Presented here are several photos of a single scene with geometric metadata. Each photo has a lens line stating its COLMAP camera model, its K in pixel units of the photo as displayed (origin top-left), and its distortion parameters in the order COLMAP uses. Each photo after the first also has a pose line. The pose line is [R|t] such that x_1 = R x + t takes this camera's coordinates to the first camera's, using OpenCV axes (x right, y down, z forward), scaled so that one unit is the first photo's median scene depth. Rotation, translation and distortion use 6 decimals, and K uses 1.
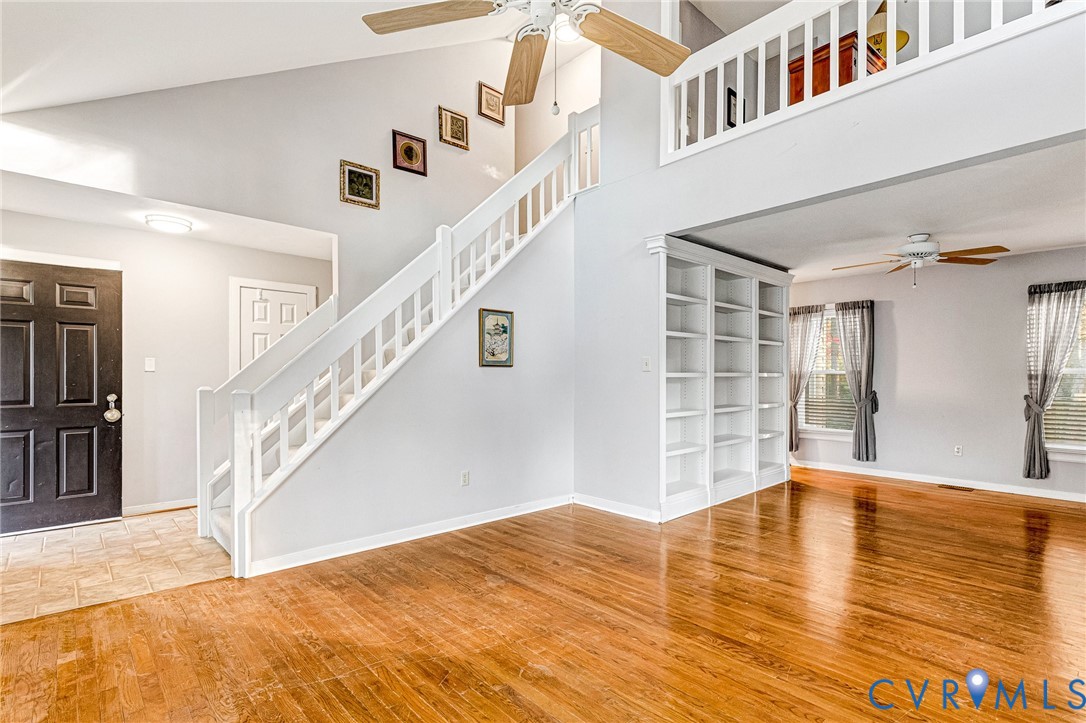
lens RADIAL K [[510.9, 0, 544.8], [0, 510.9, 380.5], [0, 0, 1]] dist [-0.001968, -0.000610]
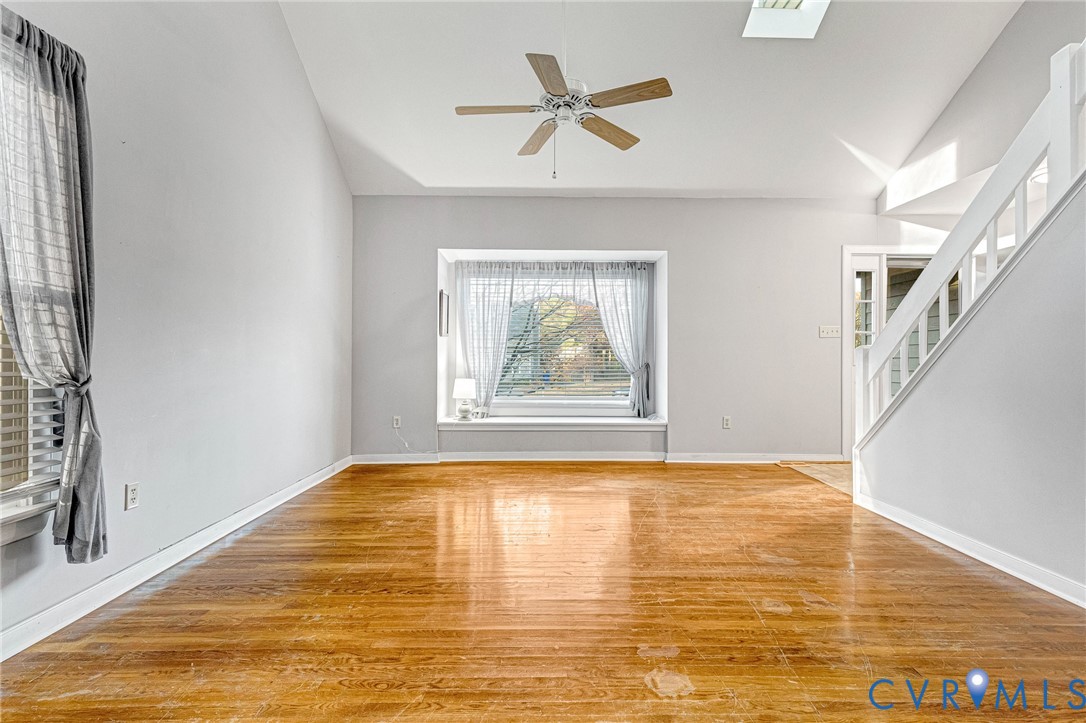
lens RADIAL K [[528.0, 0, 544.2], [0, 528.0, 352.2], [0, 0, 1]] dist [0.013702, -0.000600]
pose [[-0.666463, -0.015699, -0.745373, 0.822180], [-0.006498, 0.999863, -0.015249, 0.058435], [0.745510, -0.005320, -0.666474, 1.287989]]
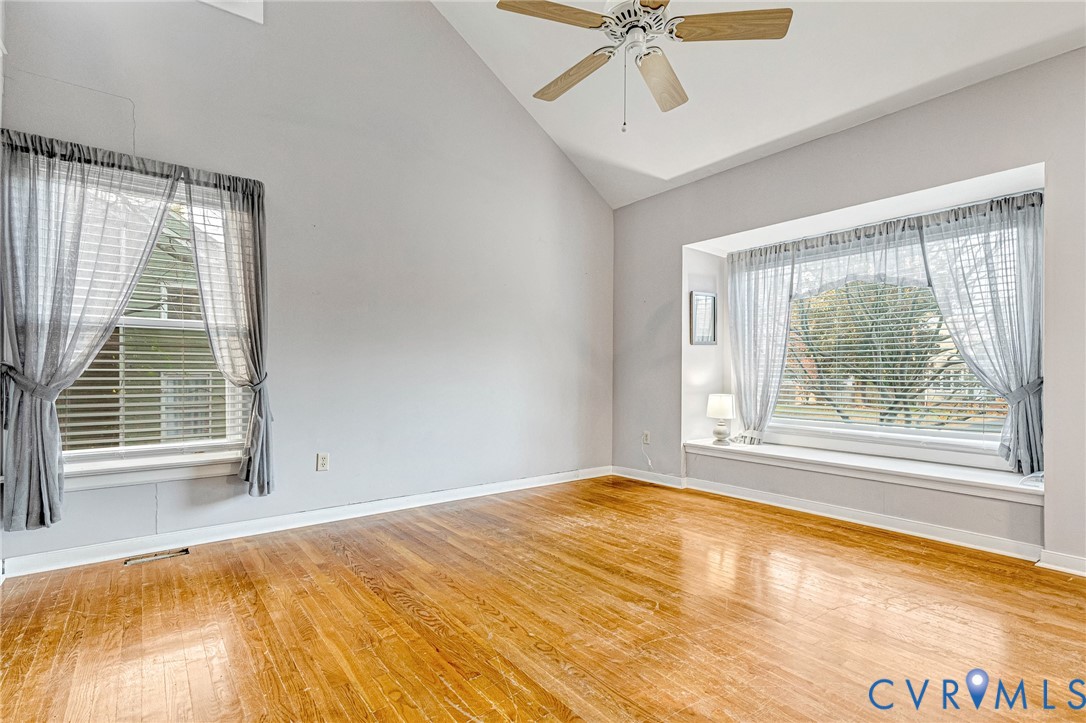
lens RADIAL K [[518.5, 0, 541.1], [0, 518.5, 370.6], [0, 0, 1]] dist [0.011369, -0.000794]
pose [[-0.995932, -0.005275, 0.089953, 0.066165], [-0.005471, 0.999983, -0.001934, 0.060846], [-0.089942, -0.002419, -0.995944, 1.402704]]
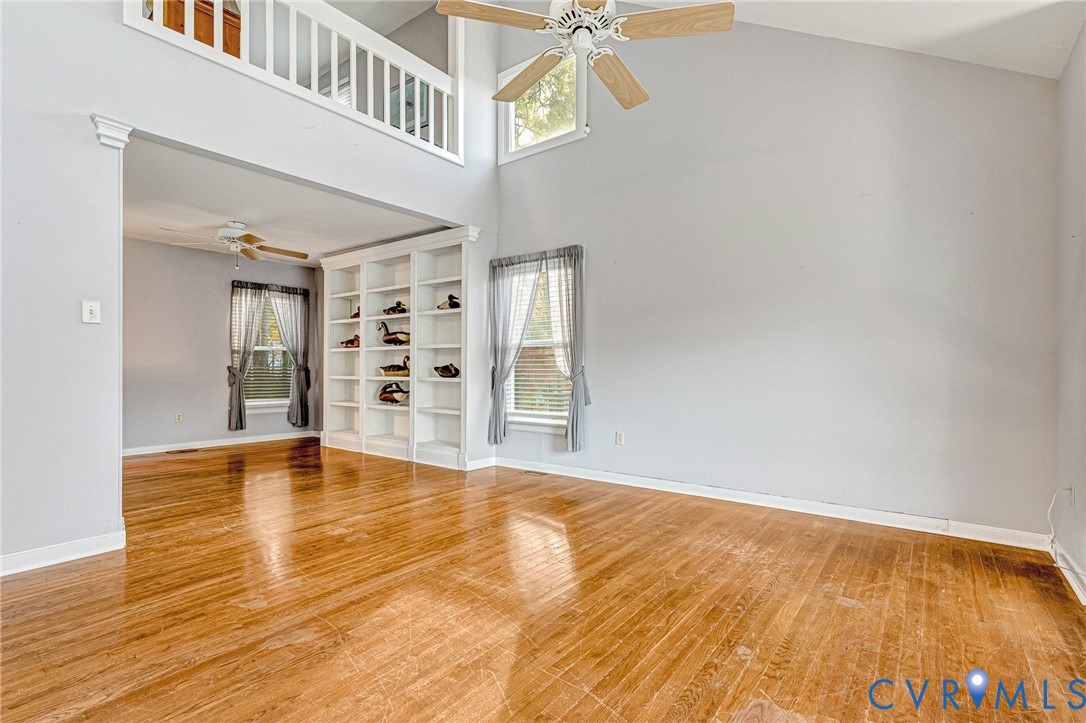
lens RADIAL K [[509.7, 0, 543.0], [0, 509.7, 361.5], [0, 0, 1]] dist [0.009051, -0.000294]
pose [[-0.172527, 0.010680, 0.984947, -0.772362], [-0.000015, 0.999941, -0.010845, 0.054684], [-0.985005, -0.001886, -0.172517, 0.793558]]
